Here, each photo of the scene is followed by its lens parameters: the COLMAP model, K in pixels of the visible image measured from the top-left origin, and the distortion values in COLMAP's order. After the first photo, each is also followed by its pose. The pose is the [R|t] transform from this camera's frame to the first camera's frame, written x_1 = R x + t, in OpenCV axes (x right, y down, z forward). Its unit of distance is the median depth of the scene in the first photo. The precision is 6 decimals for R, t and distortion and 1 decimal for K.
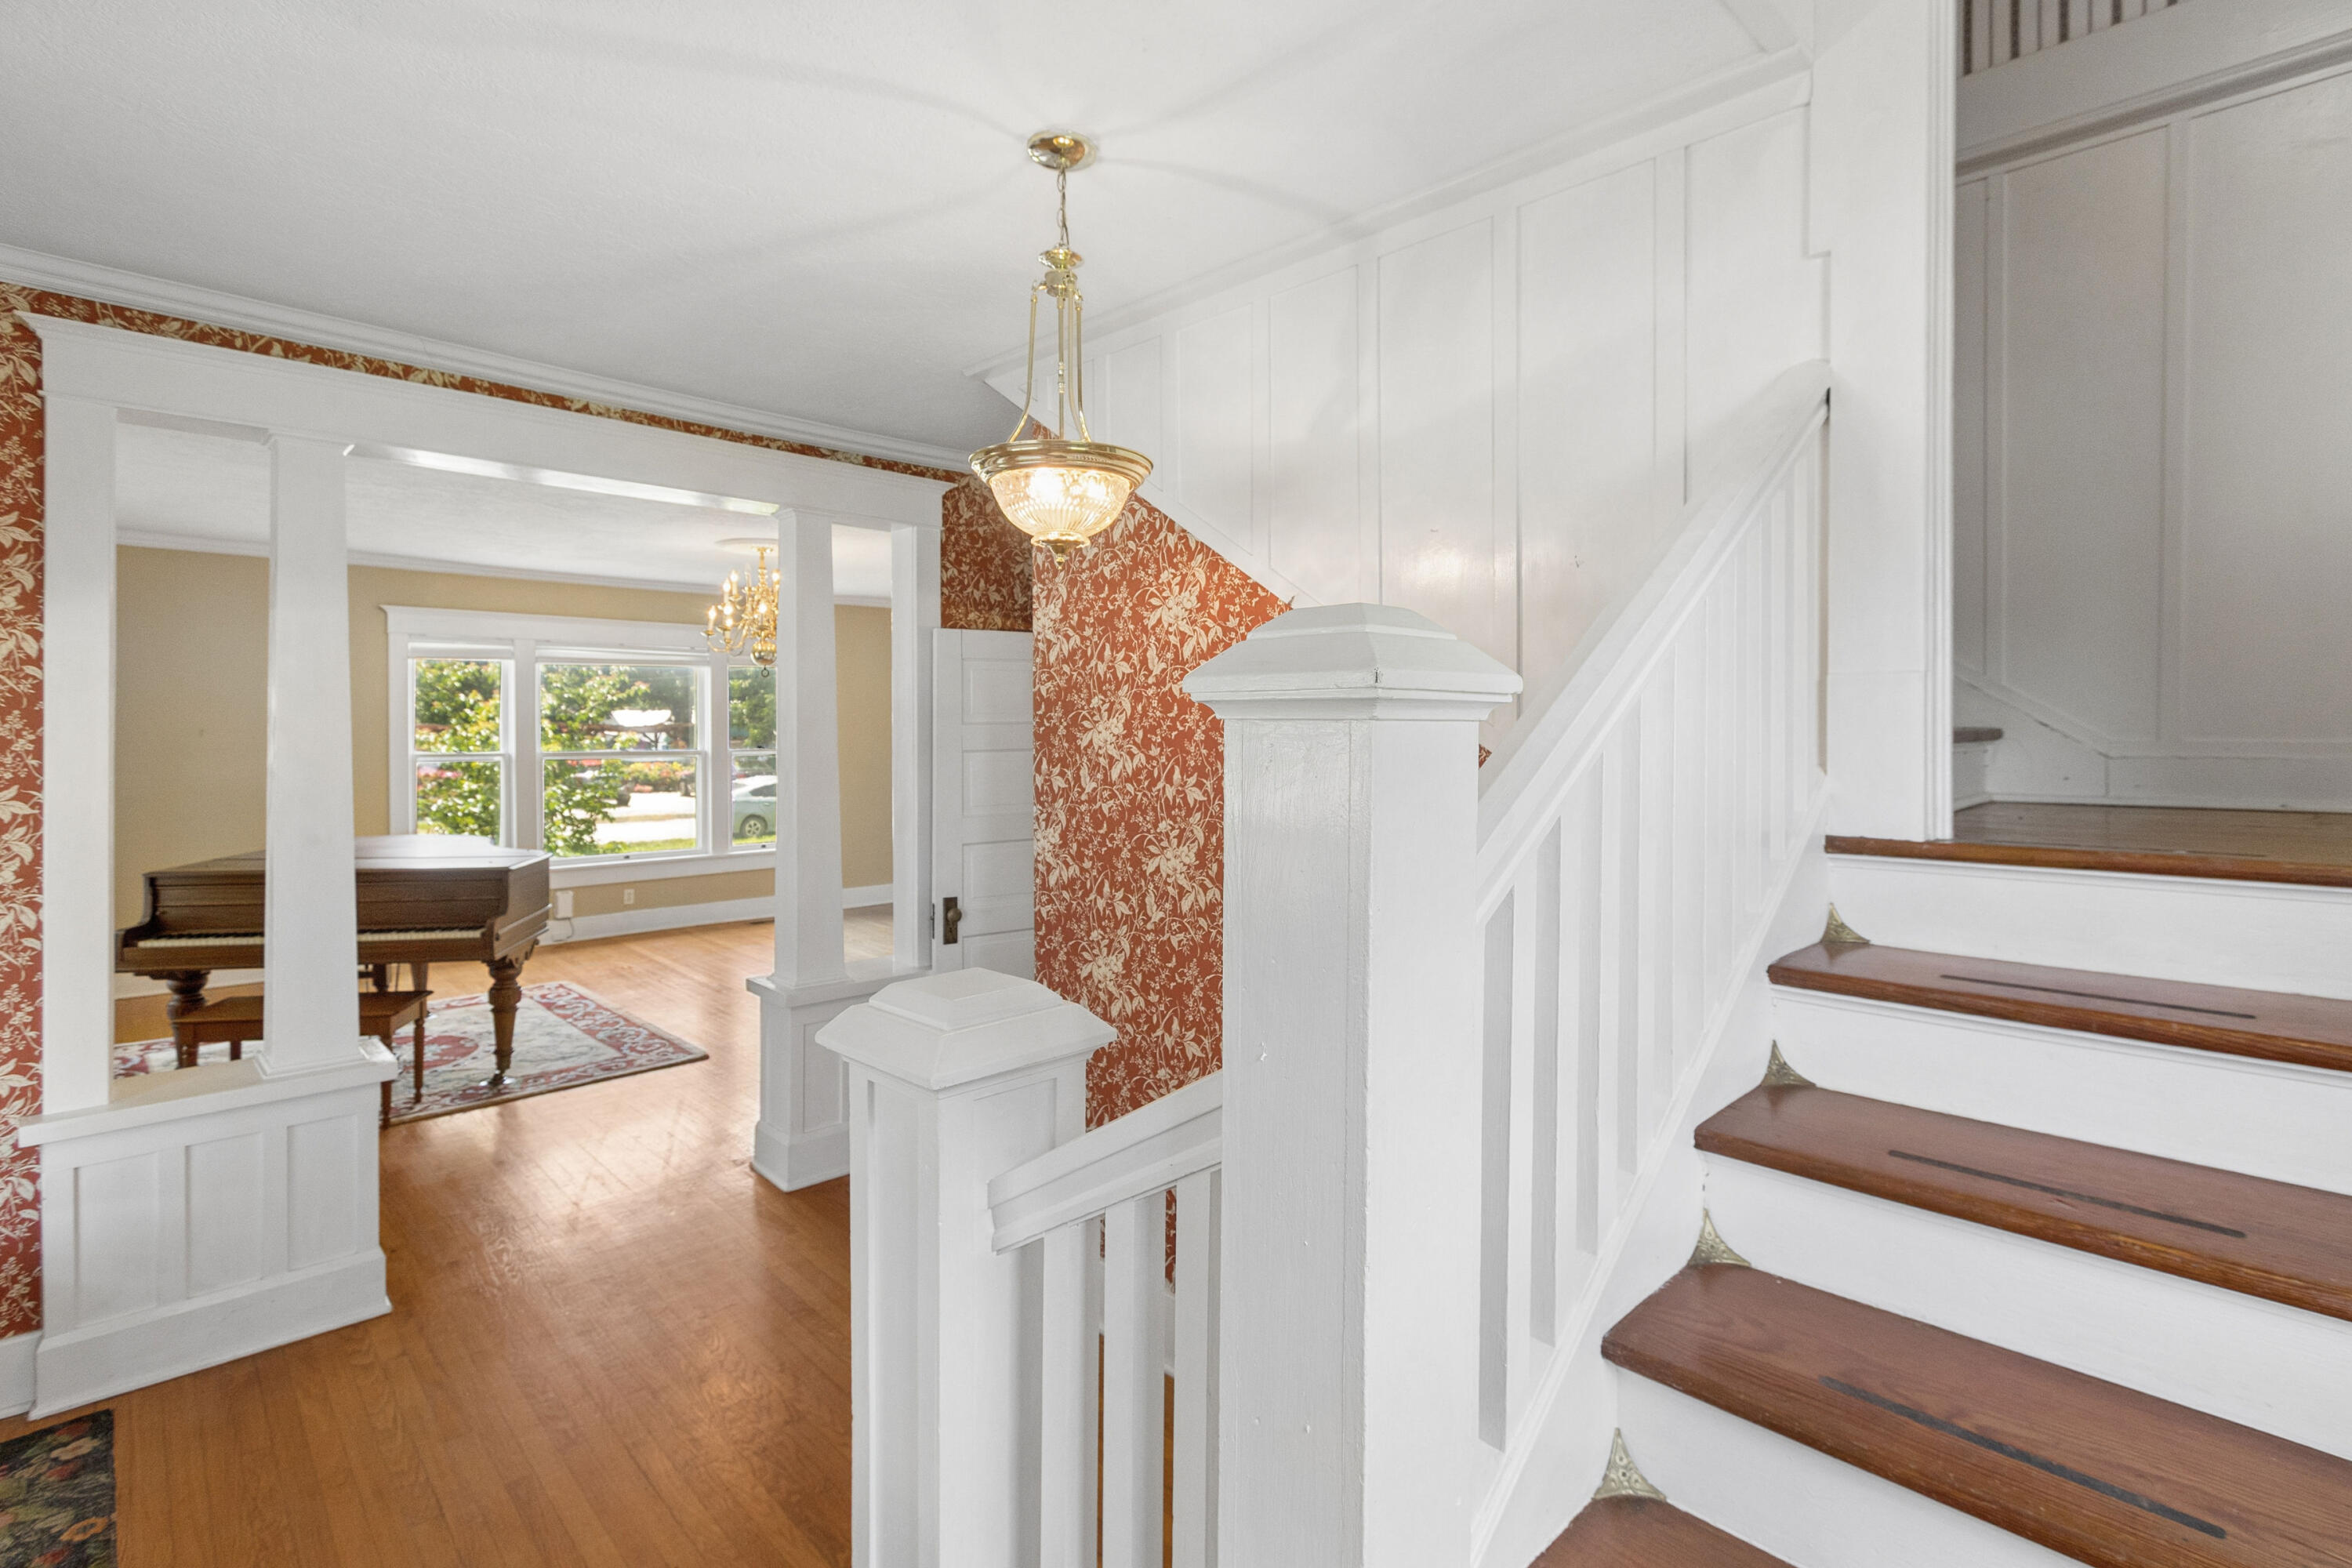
lens RADIAL K [[1094.8, 0, 1175.7], [0, 1094.8, 739.1], [0, 0, 1]] dist [0.002994, -0.000212]
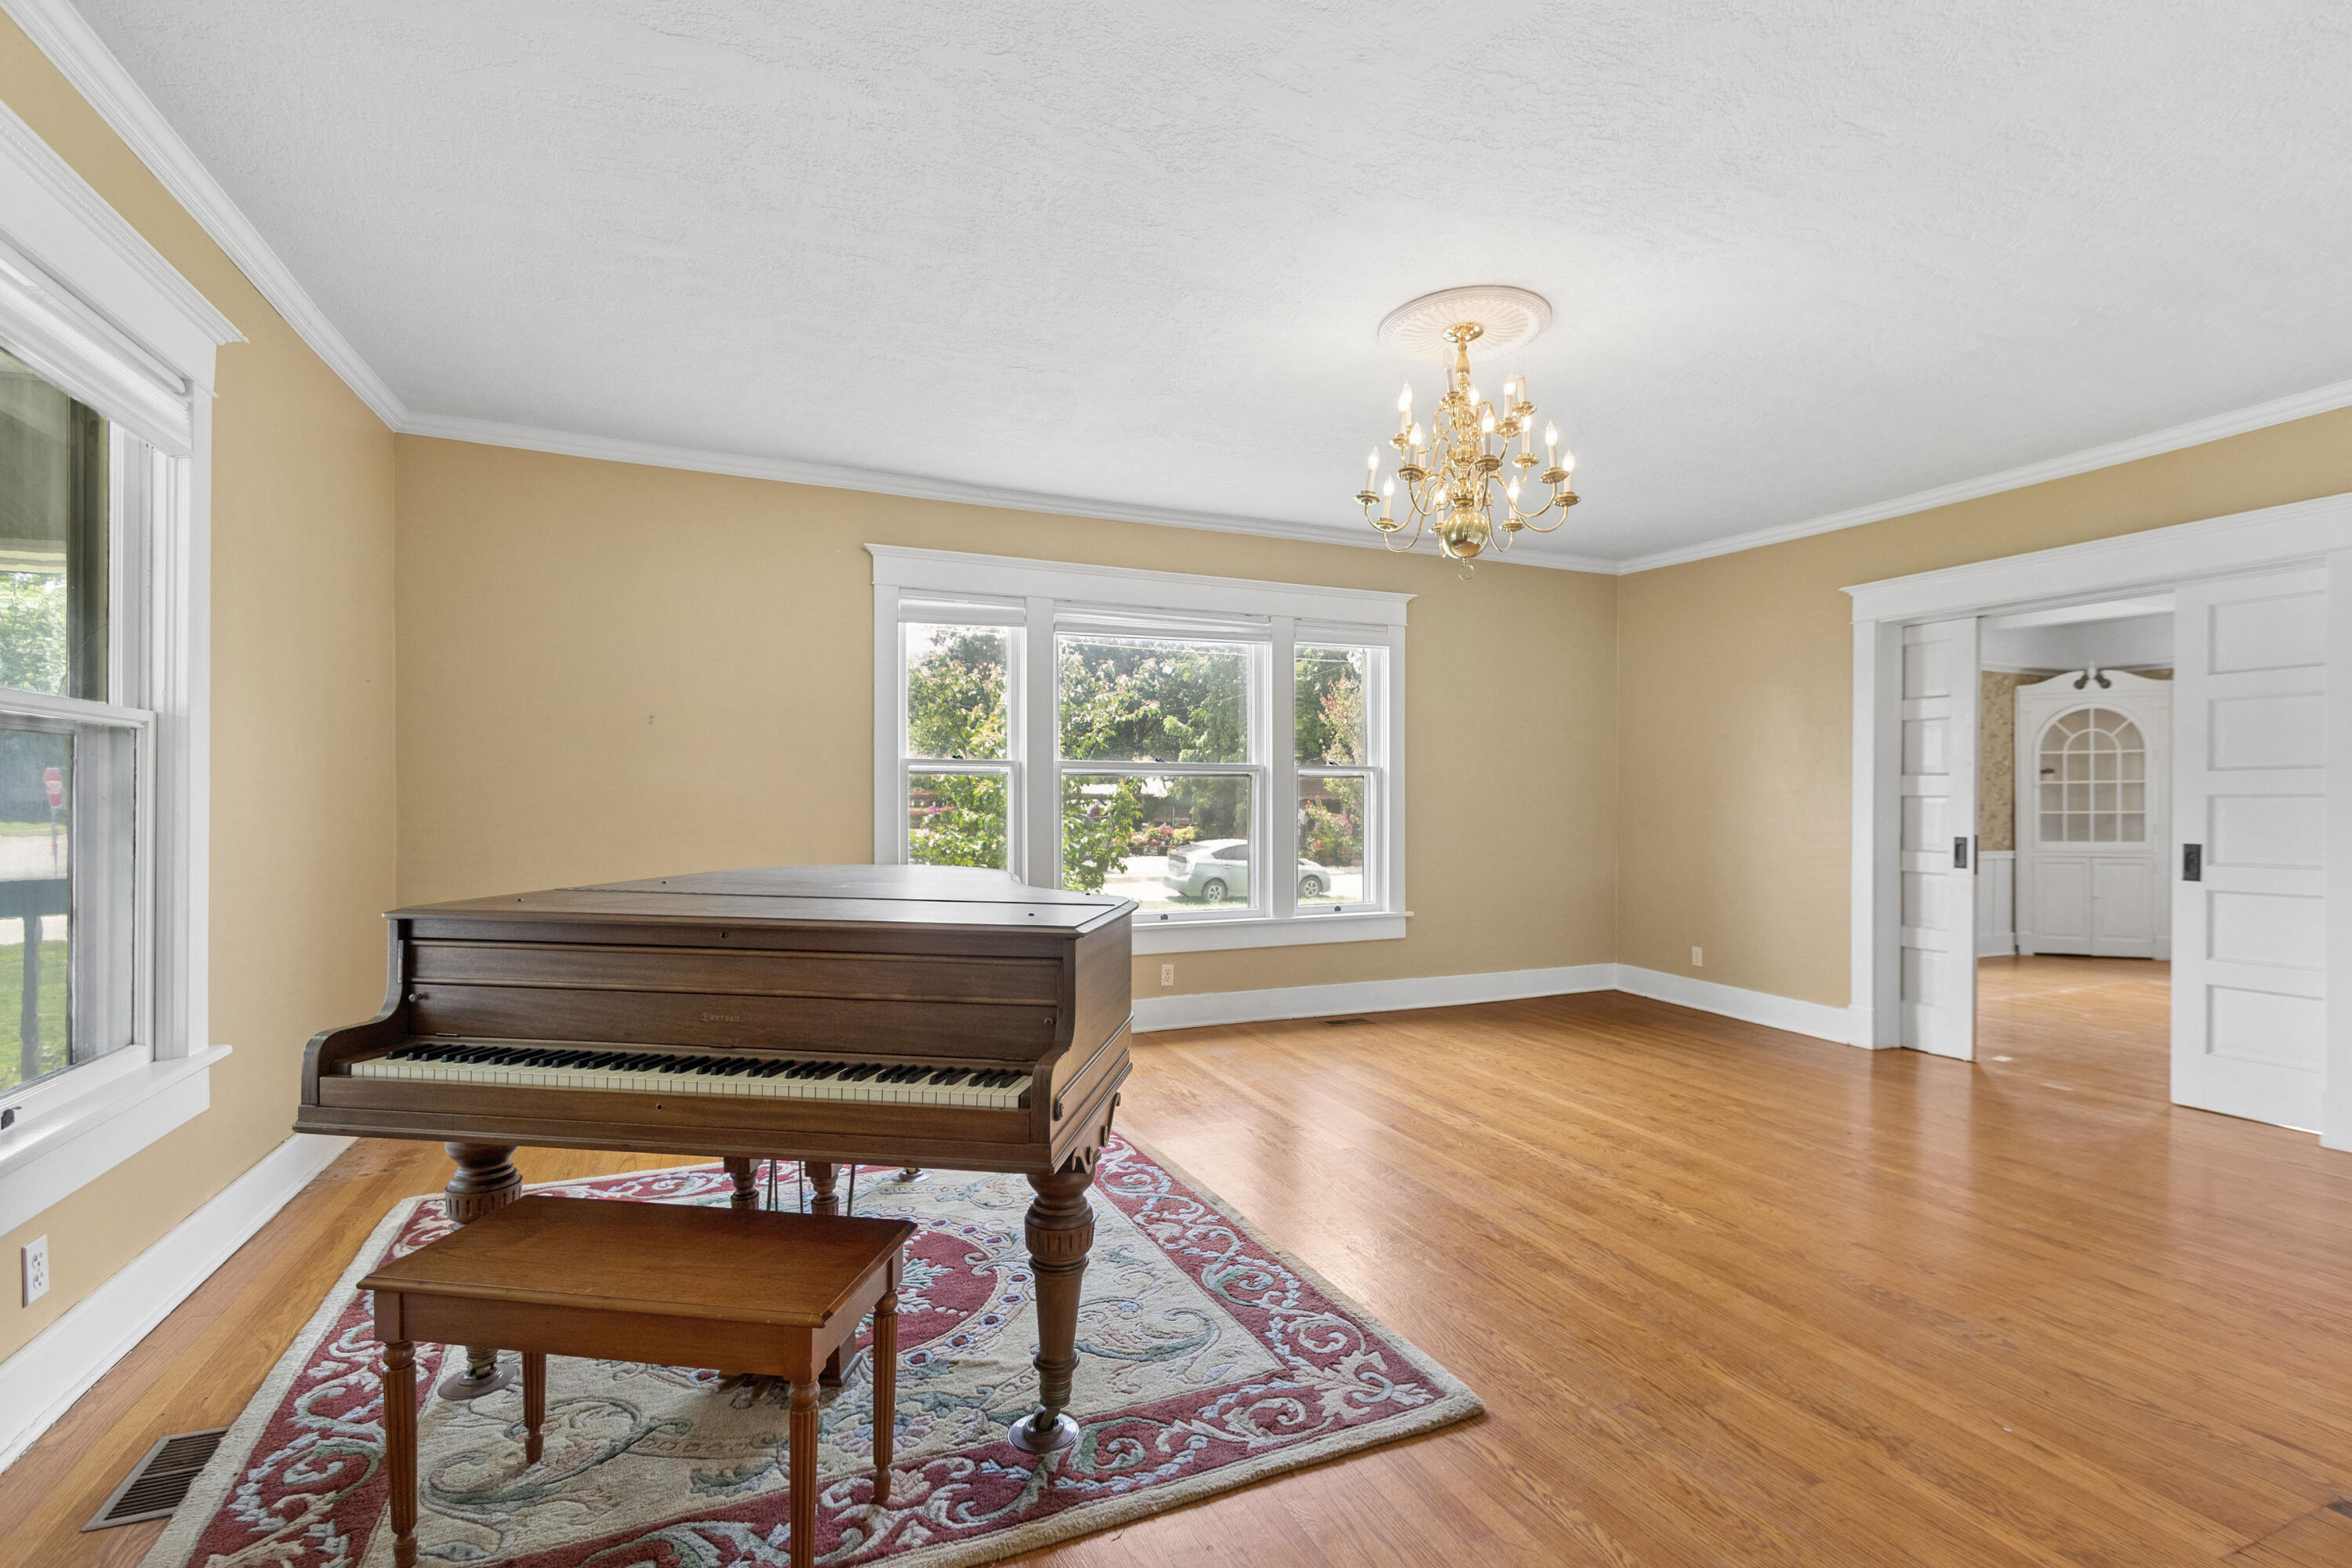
lens RADIAL K [[1094.8, 0, 1168.7], [0, 1094.8, 791.1], [0, 0, 1]] dist [0.002994, -0.000212]
pose [[0.926611, -0.008923, -0.375915, -0.410988], [0.001006, 0.999774, -0.021250, 0.073298], [0.376020, 0.019313, 0.926410, 0.618976]]
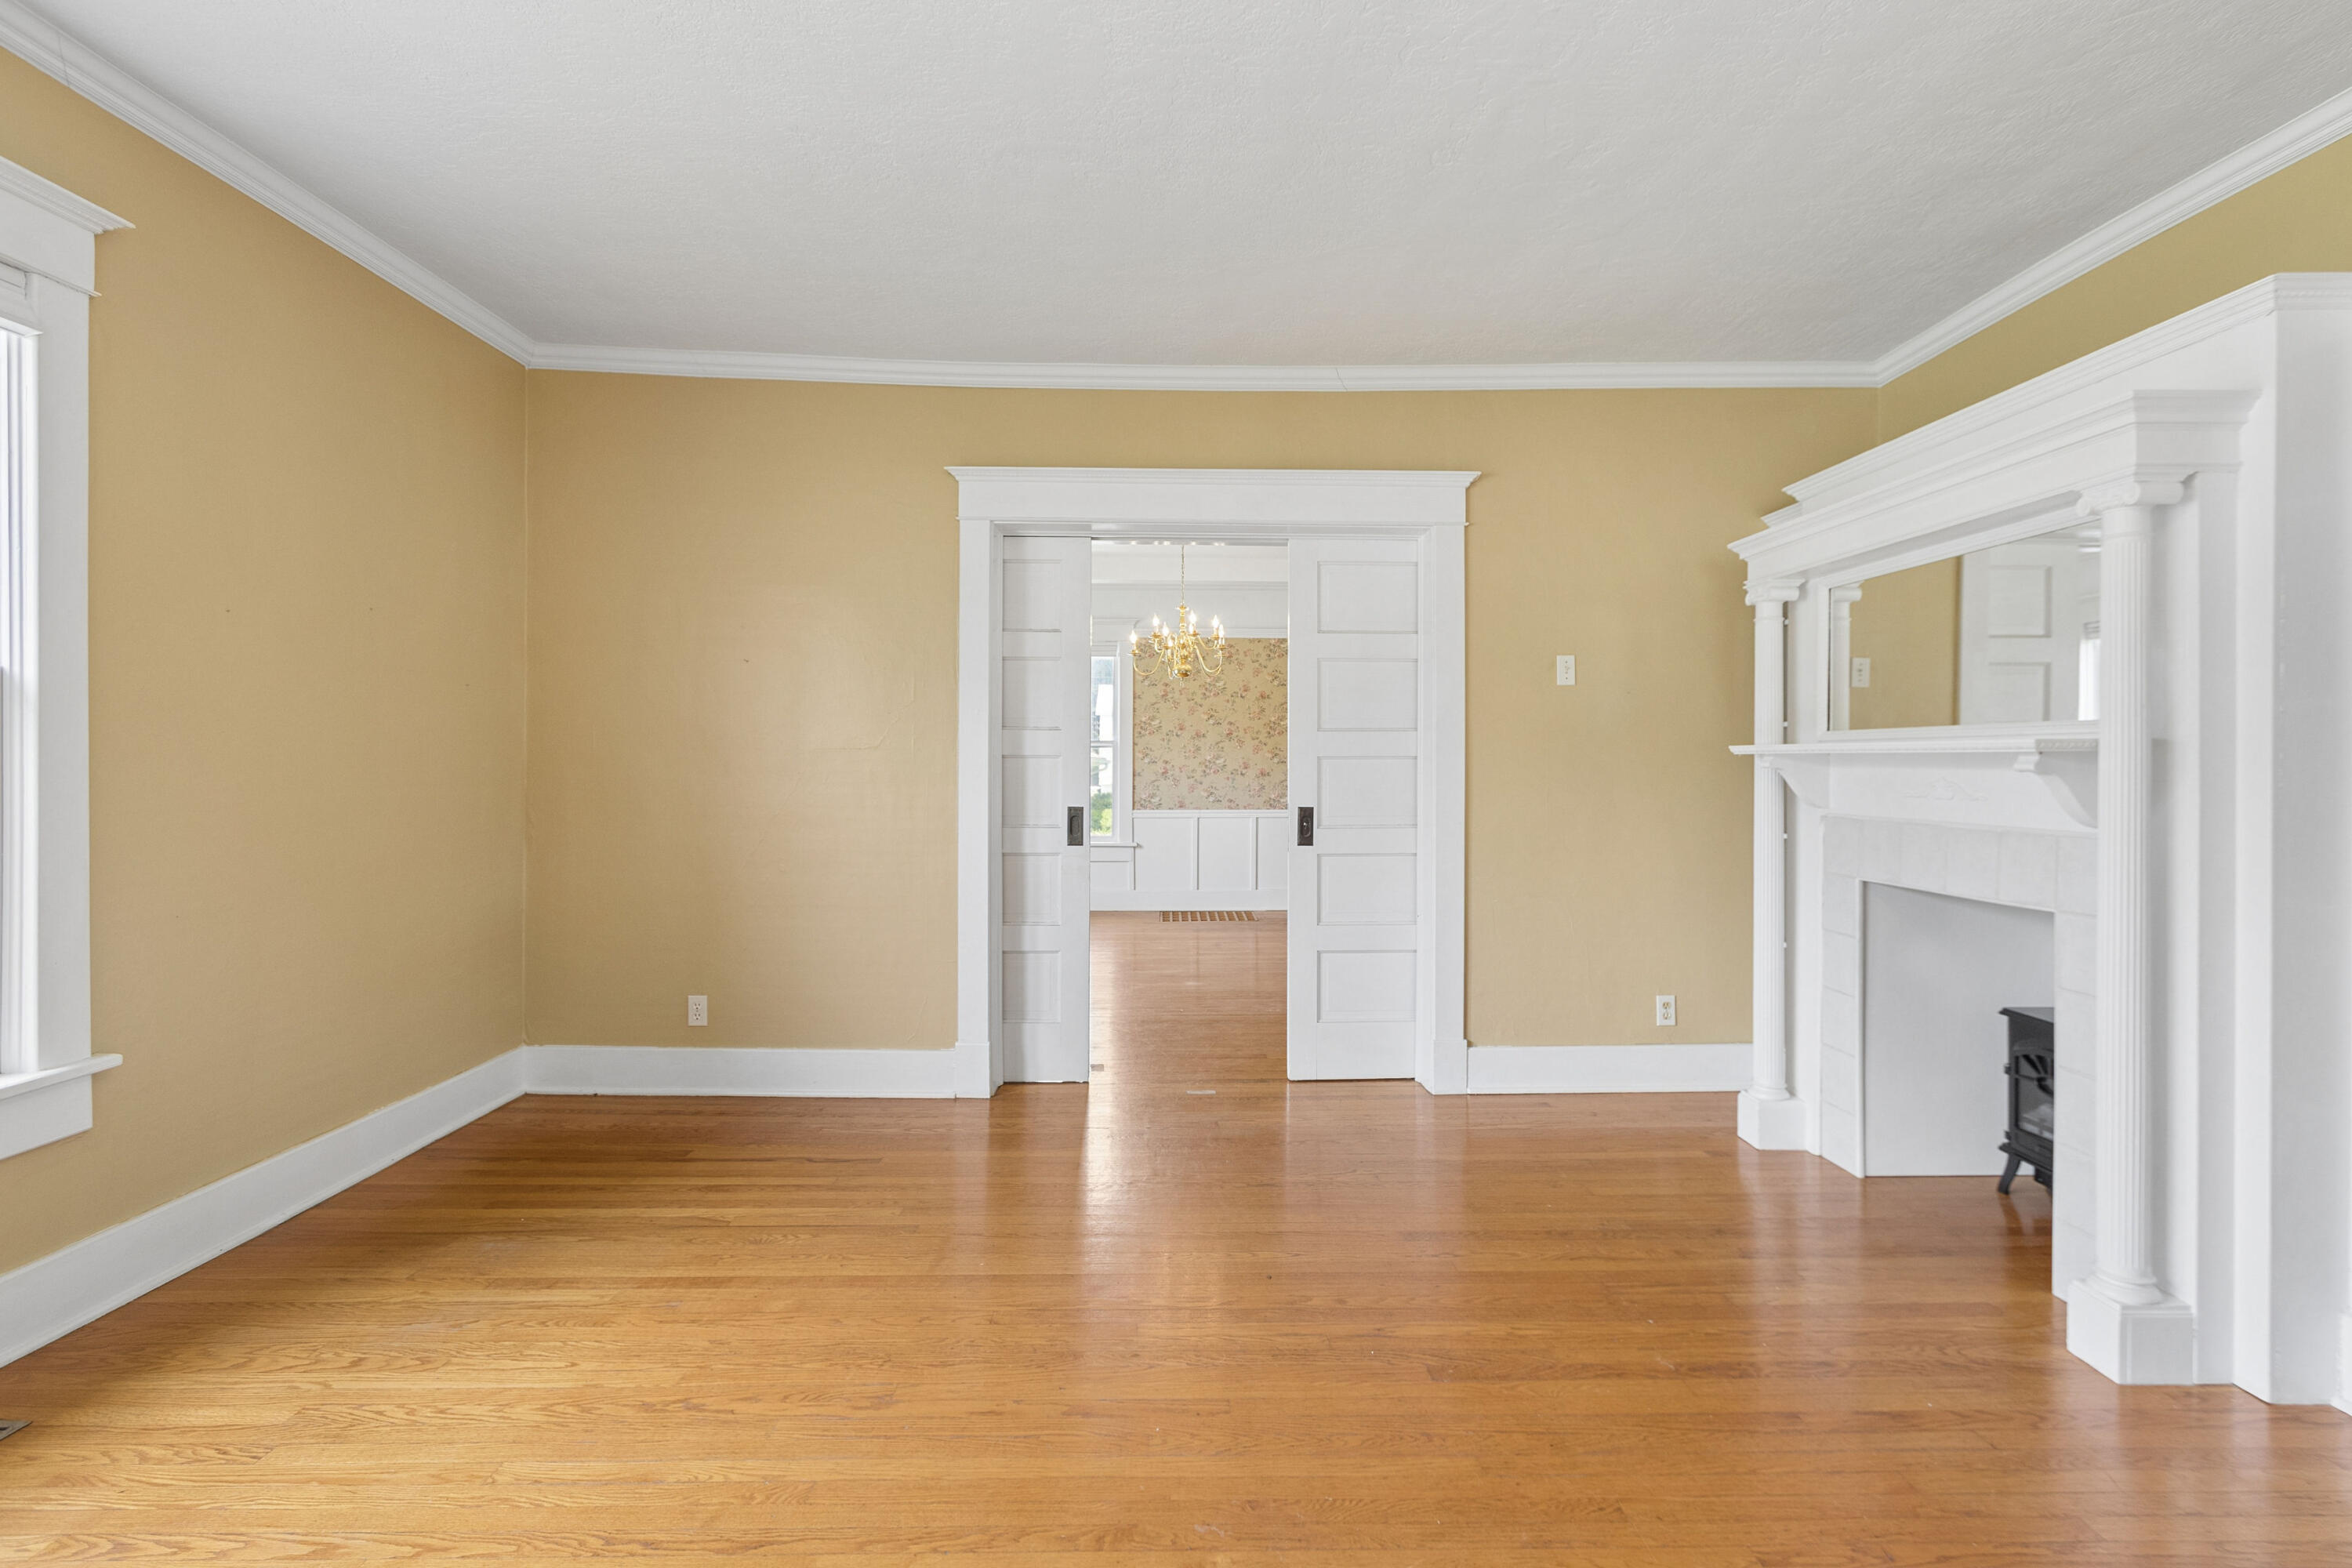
lens RADIAL K [[1094.8, 0, 1200.7], [0, 1094.8, 765.6], [0, 0, 1]] dist [0.002994, -0.000212]
pose [[0.683131, -0.009254, 0.730237, -0.655011], [0.010658, 0.999940, 0.002701, 0.062610], [-0.730218, 0.005938, 0.683189, 1.227072]]
